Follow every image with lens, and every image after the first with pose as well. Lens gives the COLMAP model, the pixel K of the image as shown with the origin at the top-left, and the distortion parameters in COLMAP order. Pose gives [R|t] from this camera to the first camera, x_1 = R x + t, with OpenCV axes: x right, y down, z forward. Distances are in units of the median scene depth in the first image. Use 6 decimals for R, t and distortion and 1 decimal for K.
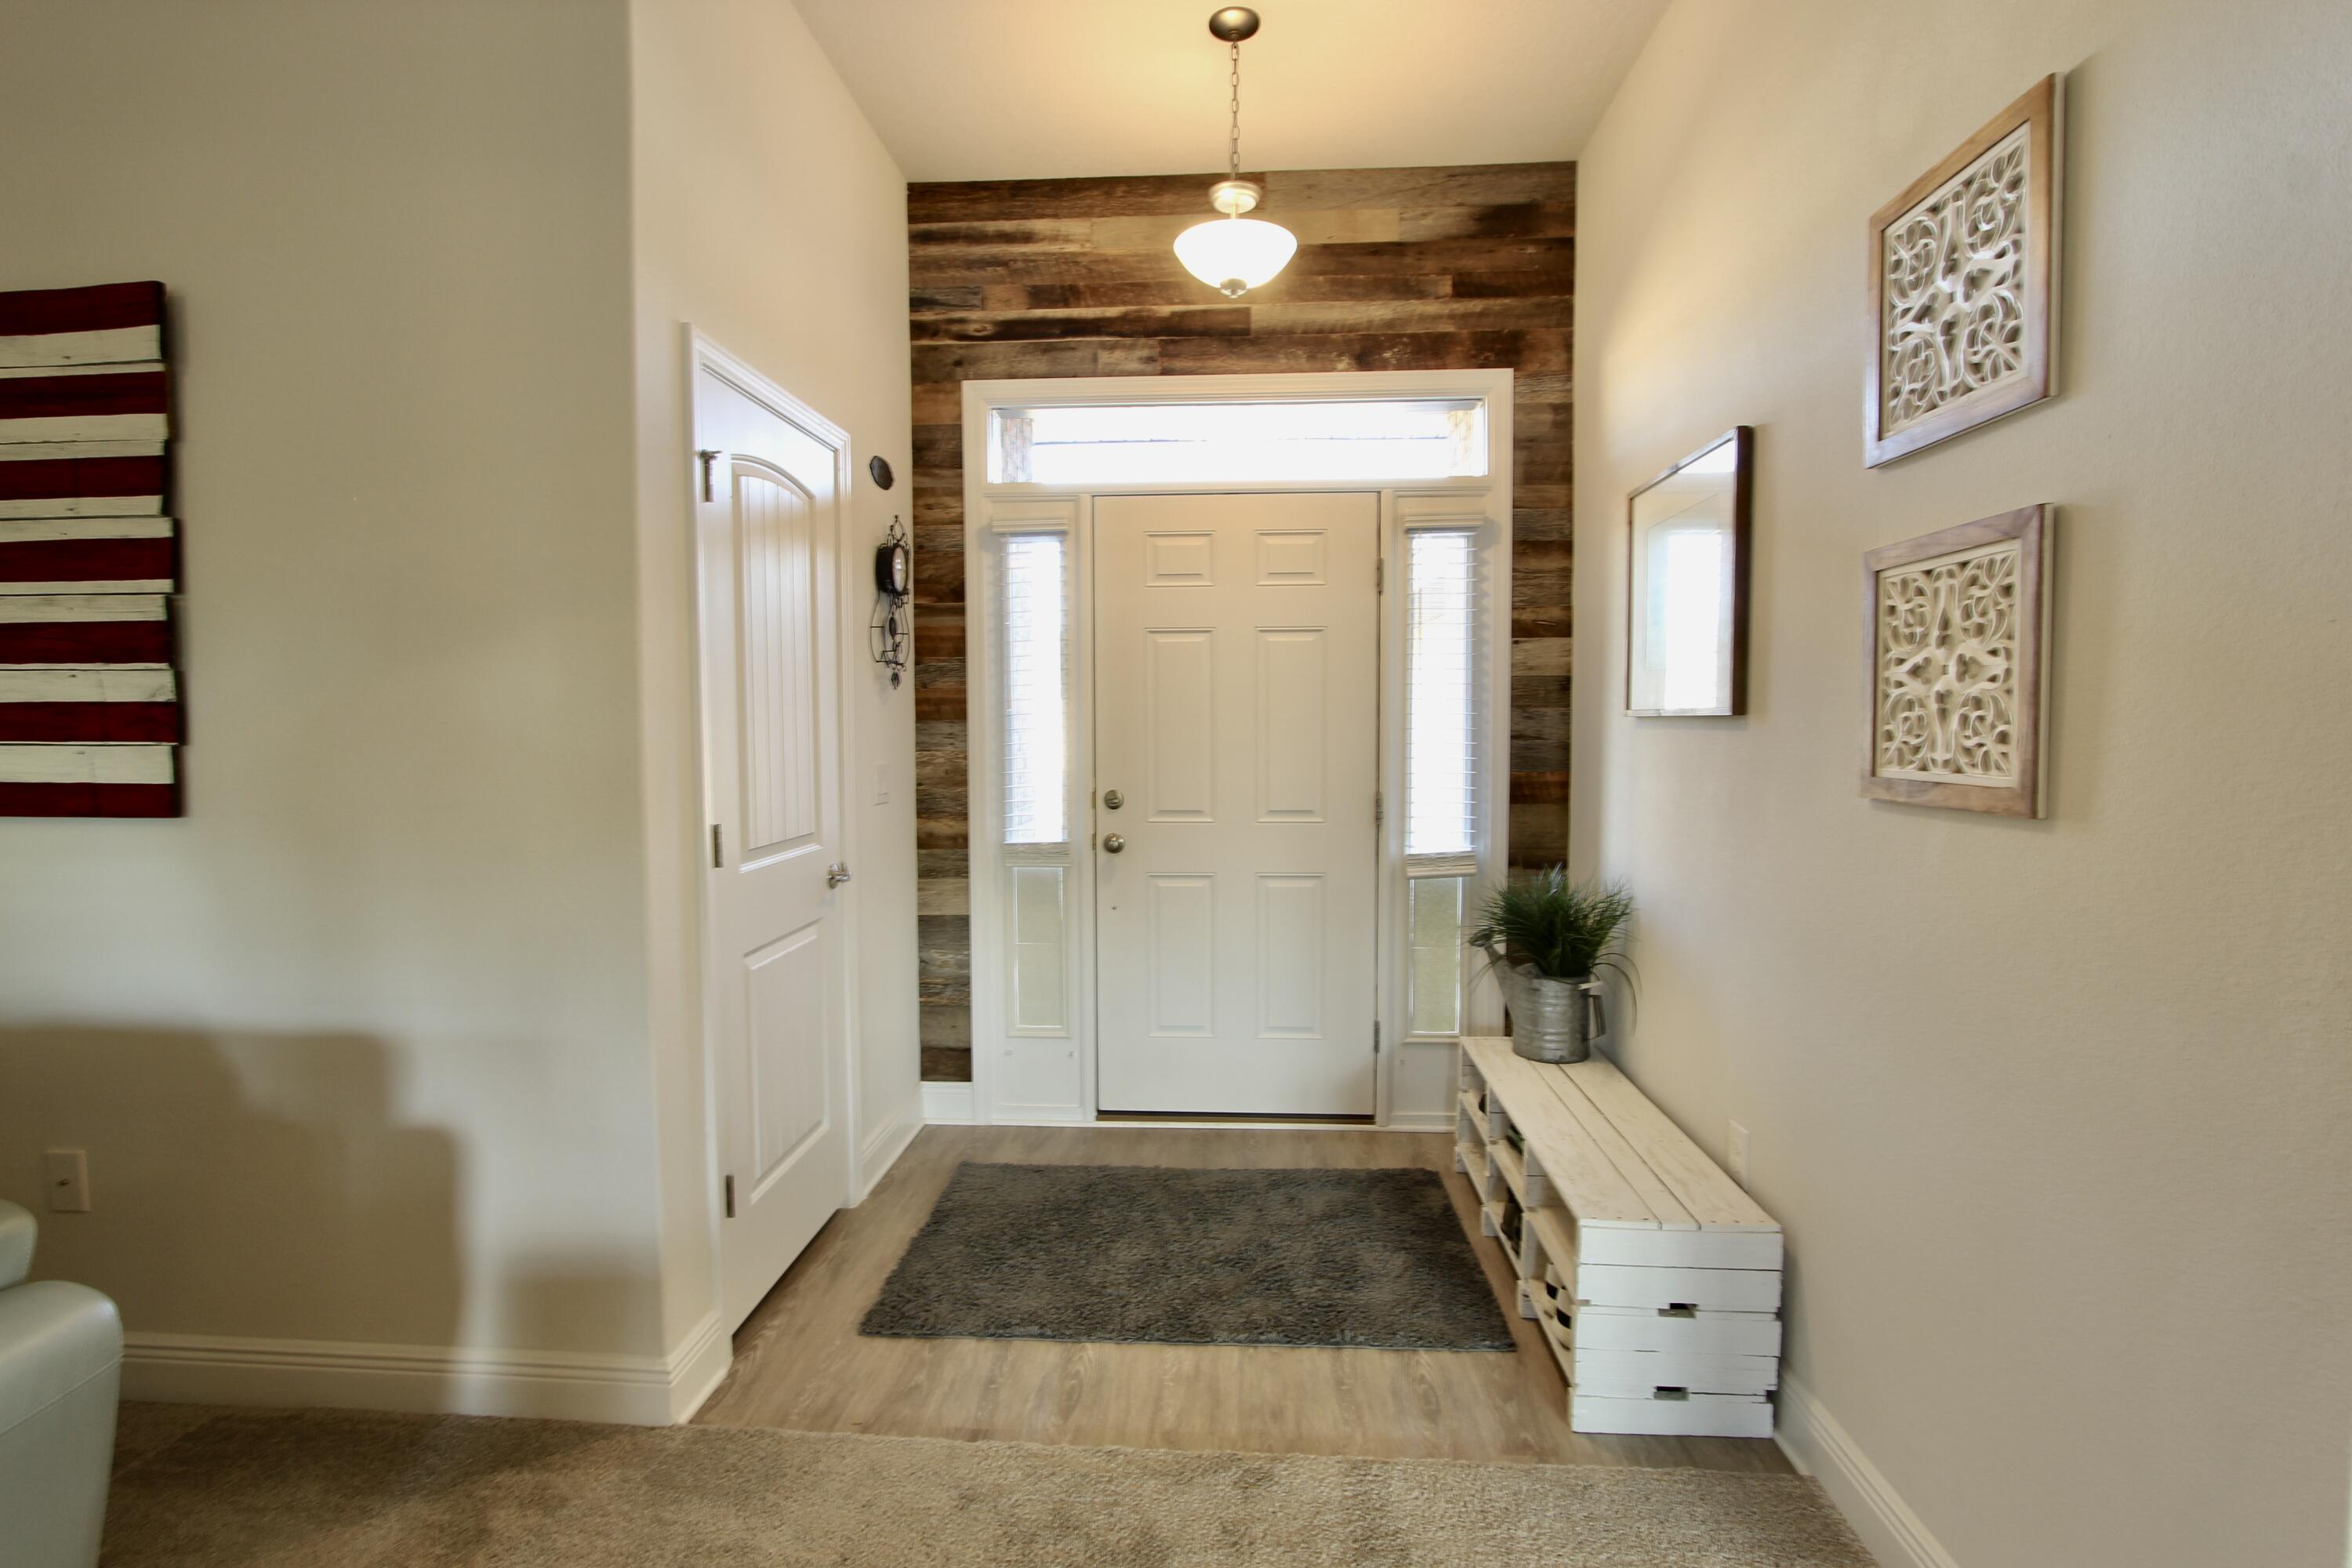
lens RADIAL K [[1085.9, 0, 1170.8], [0, 1085.9, 779.6], [0, 0, 1]] dist [-0.018219, 0.002928]
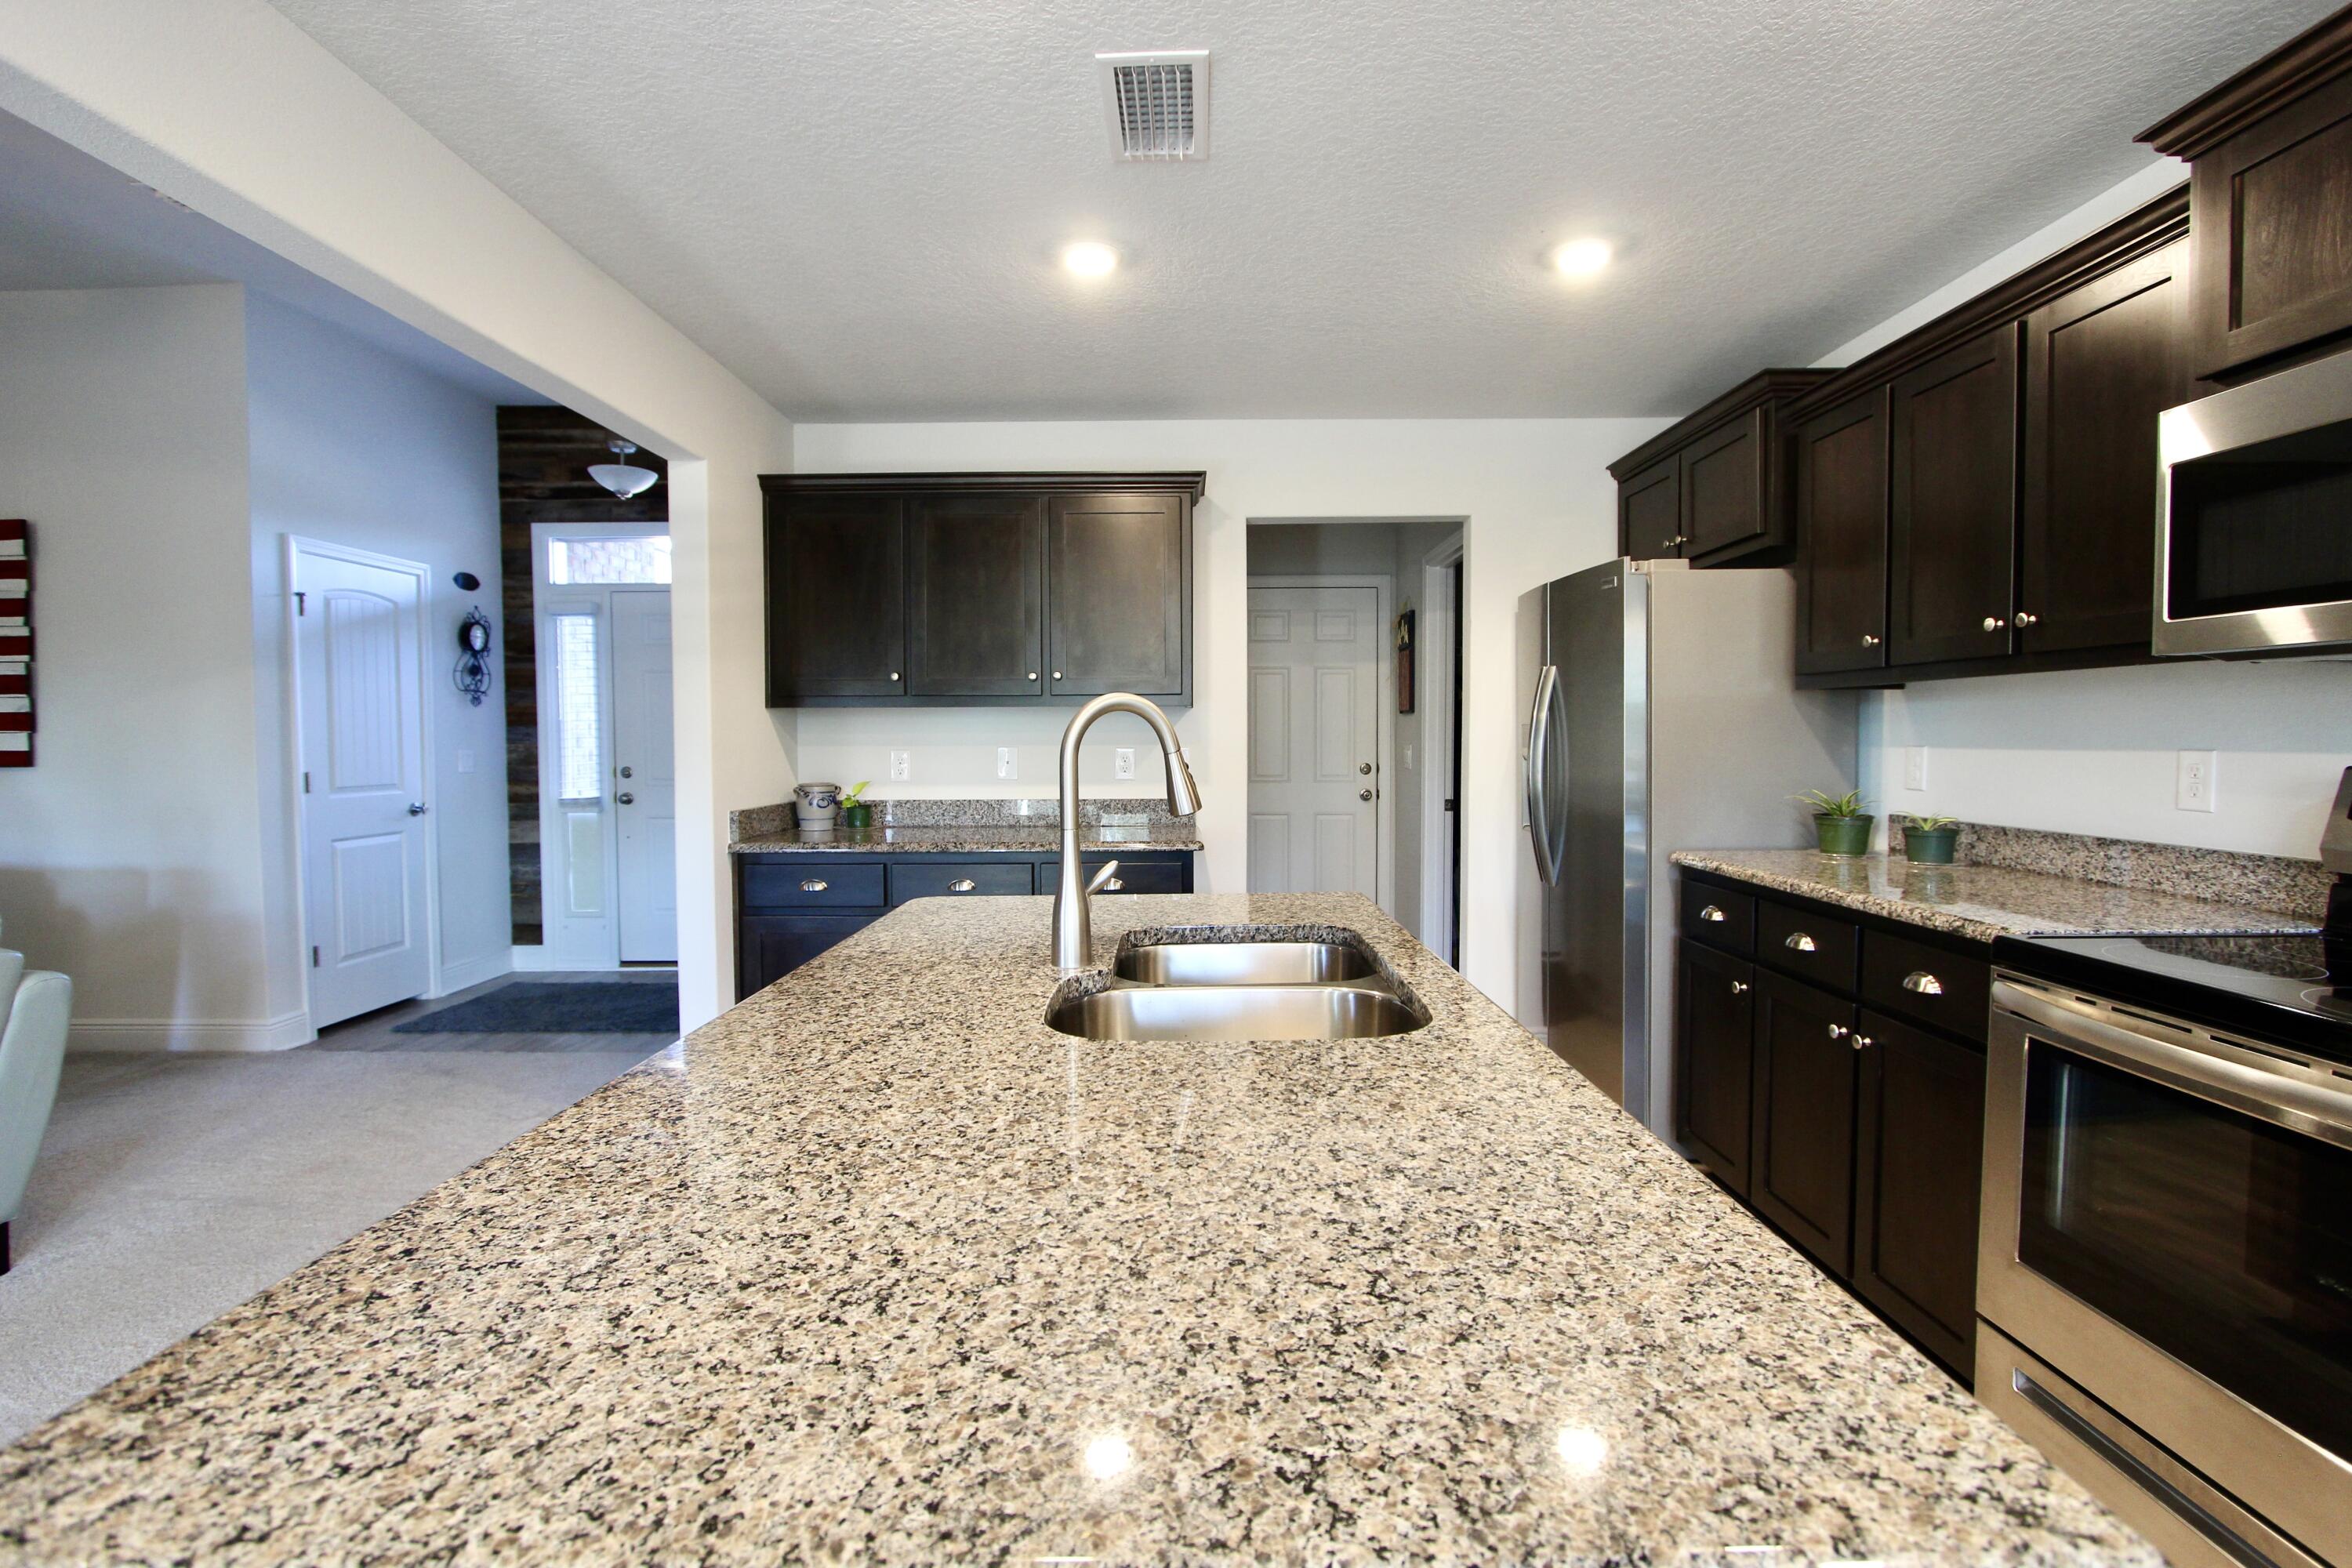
lens RADIAL K [[1085.9, 0, 1173.4], [0, 1085.9, 778.9], [0, 0, 1]] dist [-0.018219, 0.002928]
pose [[0.998236, -0.004151, 0.059227, 0.710610], [0.005165, 0.999843, -0.016975, 0.062990], [-0.059147, 0.017251, 0.998100, -0.732219]]
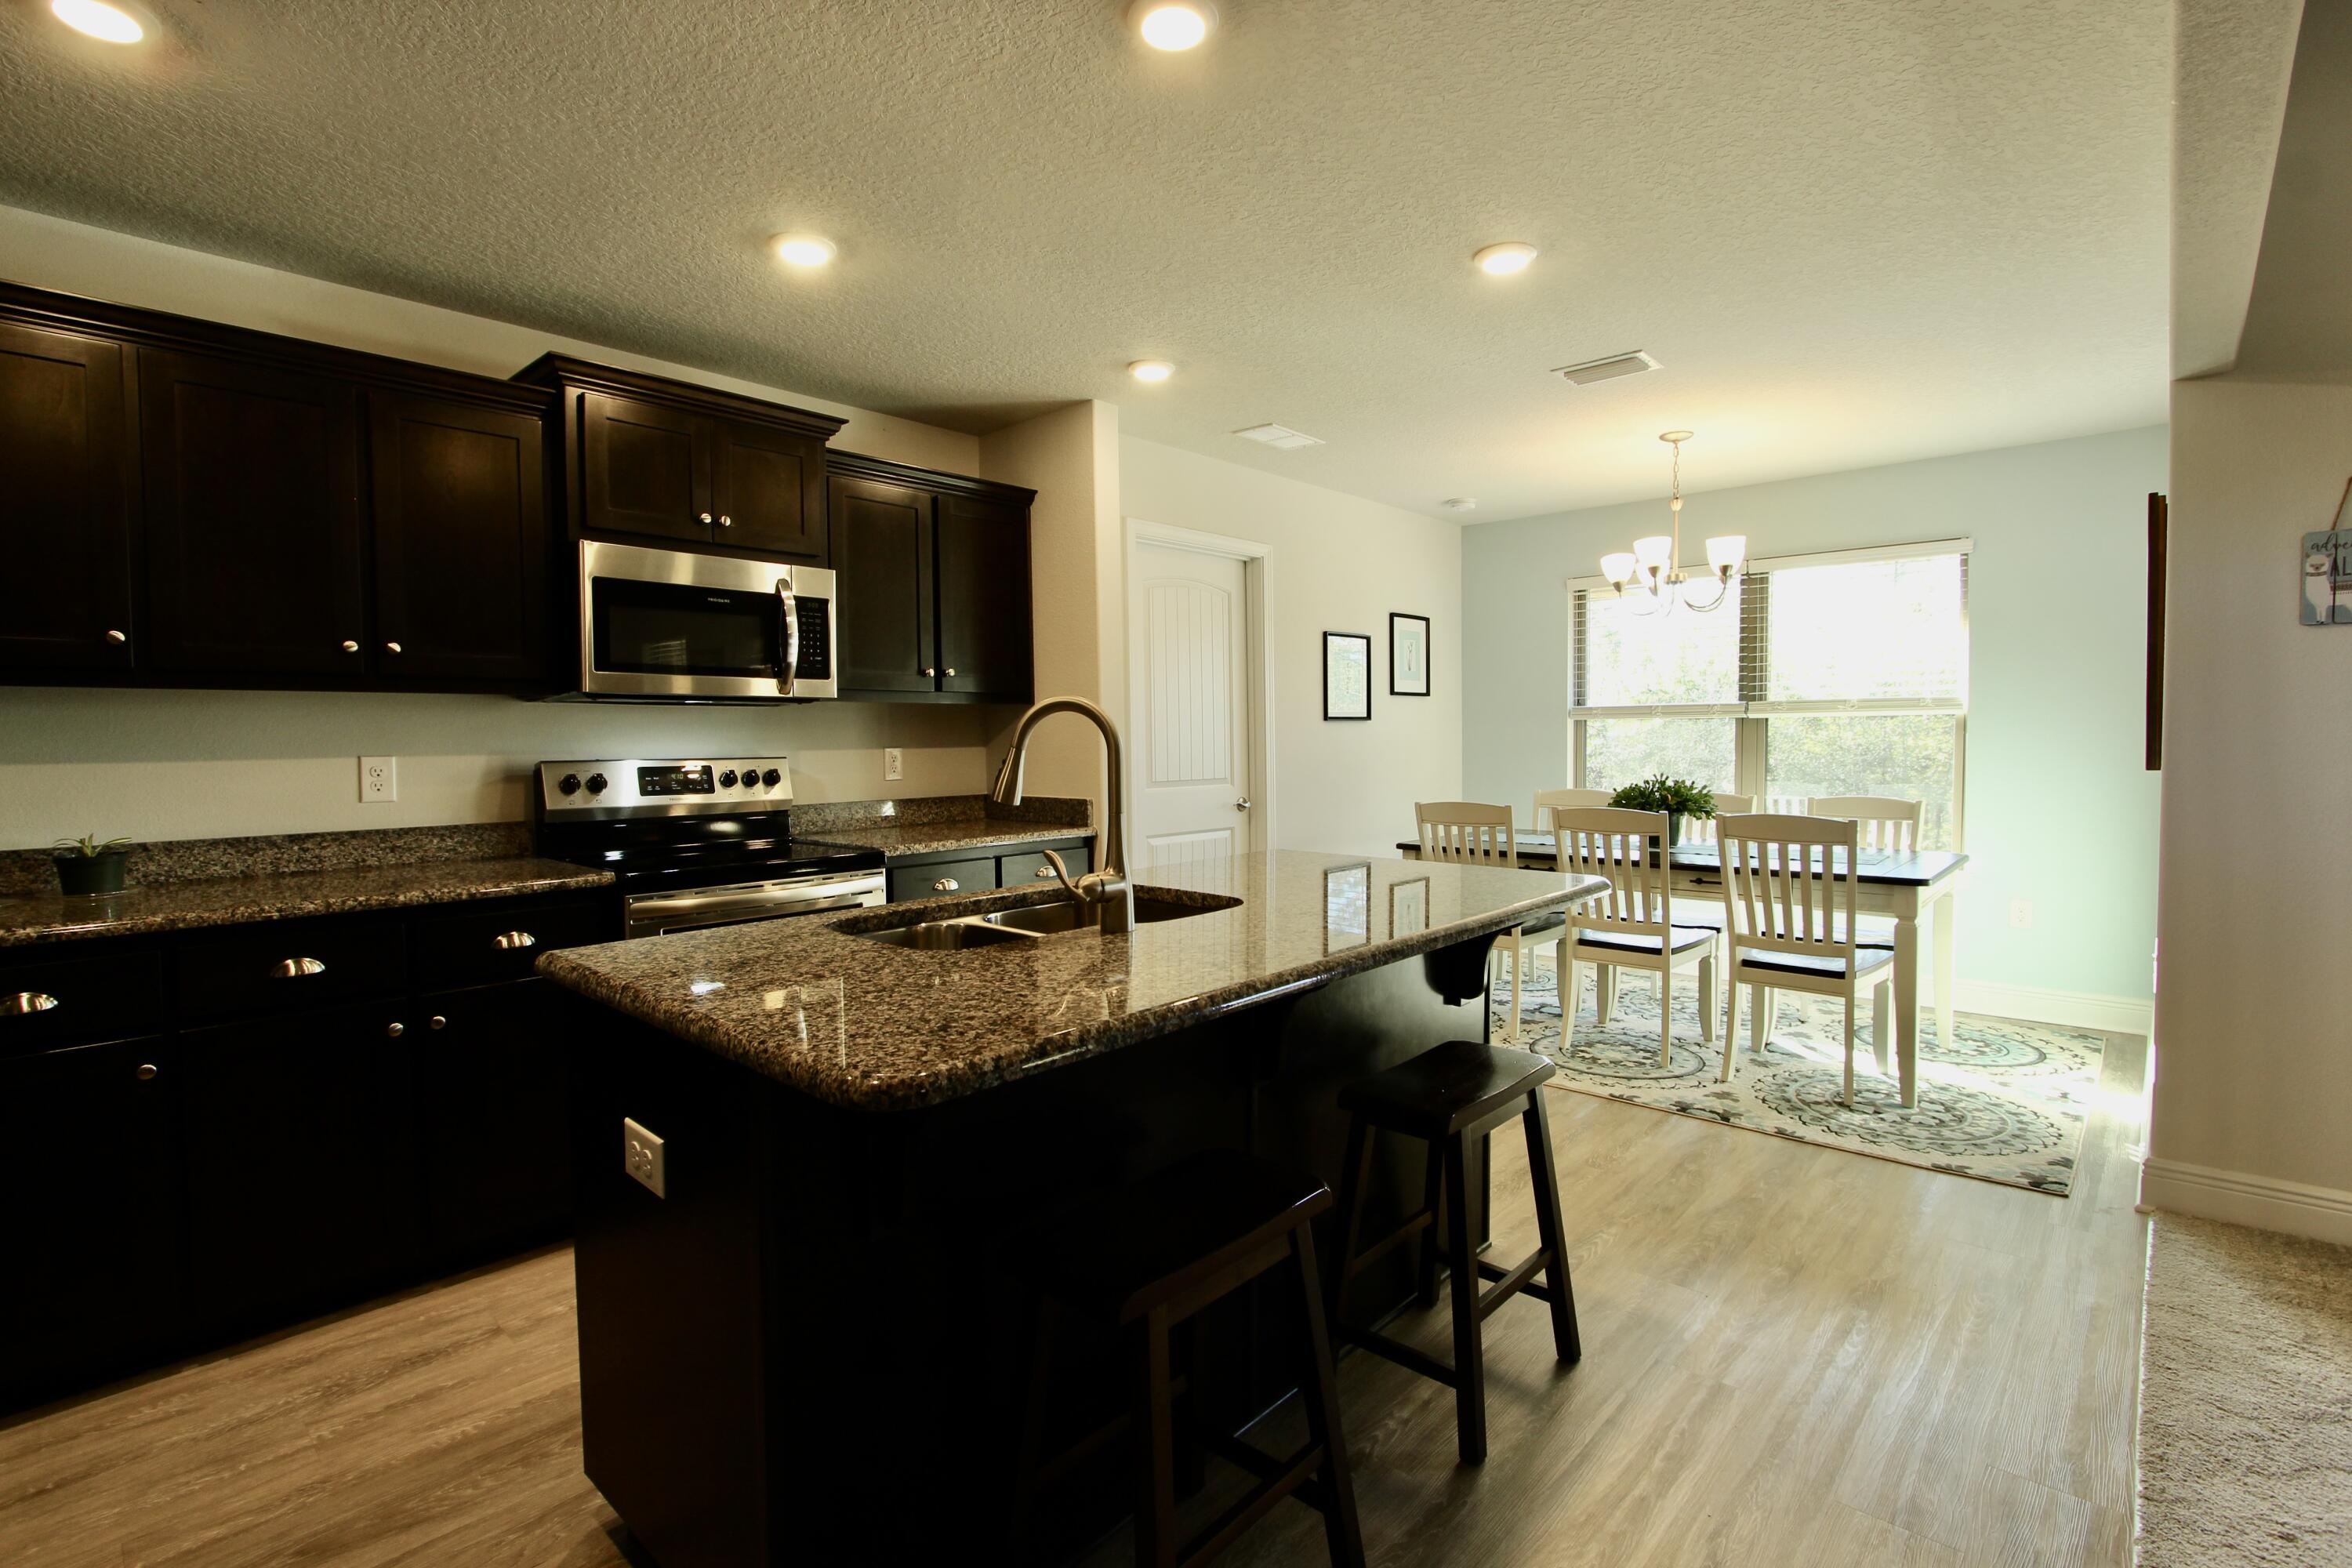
lens RADIAL K [[1085.9, 0, 1175.4], [0, 1085.9, 776.3], [0, 0, 1]] dist [-0.018219, 0.002928]
pose [[-0.777878, -0.011517, 0.628310, 0.337274], [0.048617, 0.995733, 0.078441, 0.018296], [-0.626532, 0.091564, -0.773998, 0.117863]]
